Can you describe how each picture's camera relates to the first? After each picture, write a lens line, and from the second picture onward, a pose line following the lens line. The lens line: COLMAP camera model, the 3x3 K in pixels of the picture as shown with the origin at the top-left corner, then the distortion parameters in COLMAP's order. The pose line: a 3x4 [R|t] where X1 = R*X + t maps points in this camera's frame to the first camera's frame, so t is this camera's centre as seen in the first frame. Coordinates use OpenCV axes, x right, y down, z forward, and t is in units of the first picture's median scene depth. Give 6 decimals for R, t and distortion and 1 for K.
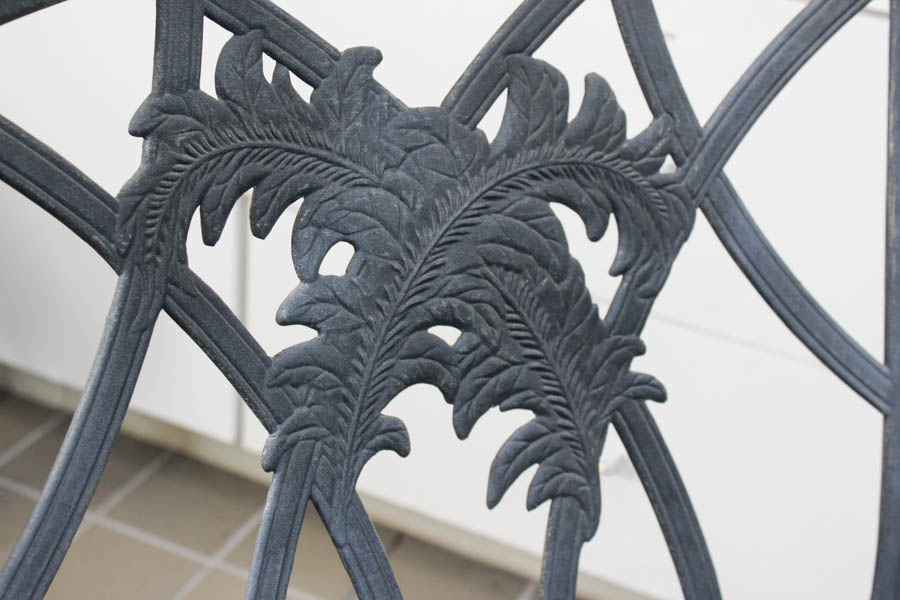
lens RADIAL K [[1349.6, 0, 449.8], [0, 1349.6, 299.0], [0, 0, 1]] dist [-0.014017, 0.000000]
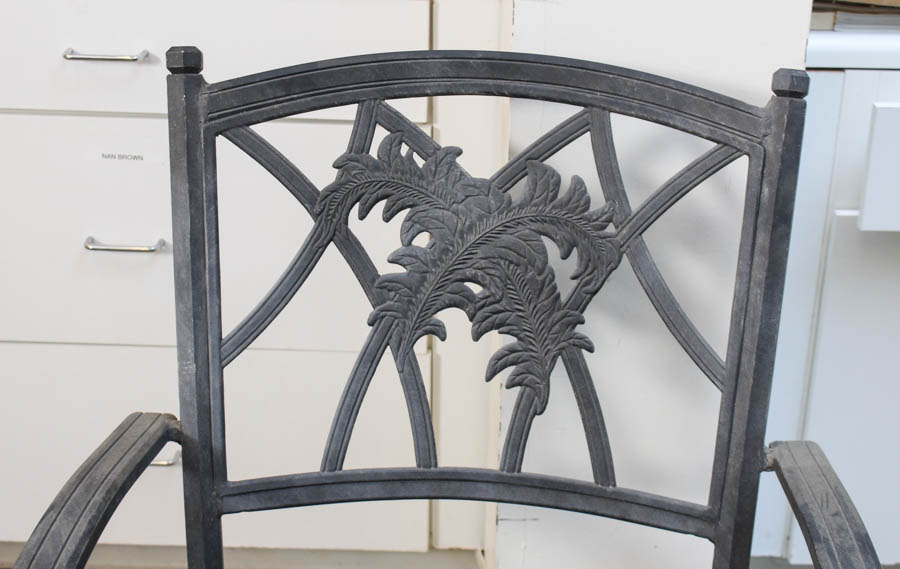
lens RADIAL K [[1353.5, 0, 476.0], [0, 1353.5, 264.9], [0, 0, 1]] dist [-0.050530, 0.000000]
pose [[0.835707, 0.150231, -0.528228, 1.085517], [-0.222126, 0.972133, -0.074946, 0.146446], [0.502249, 0.179966, 0.845789, -0.754565]]
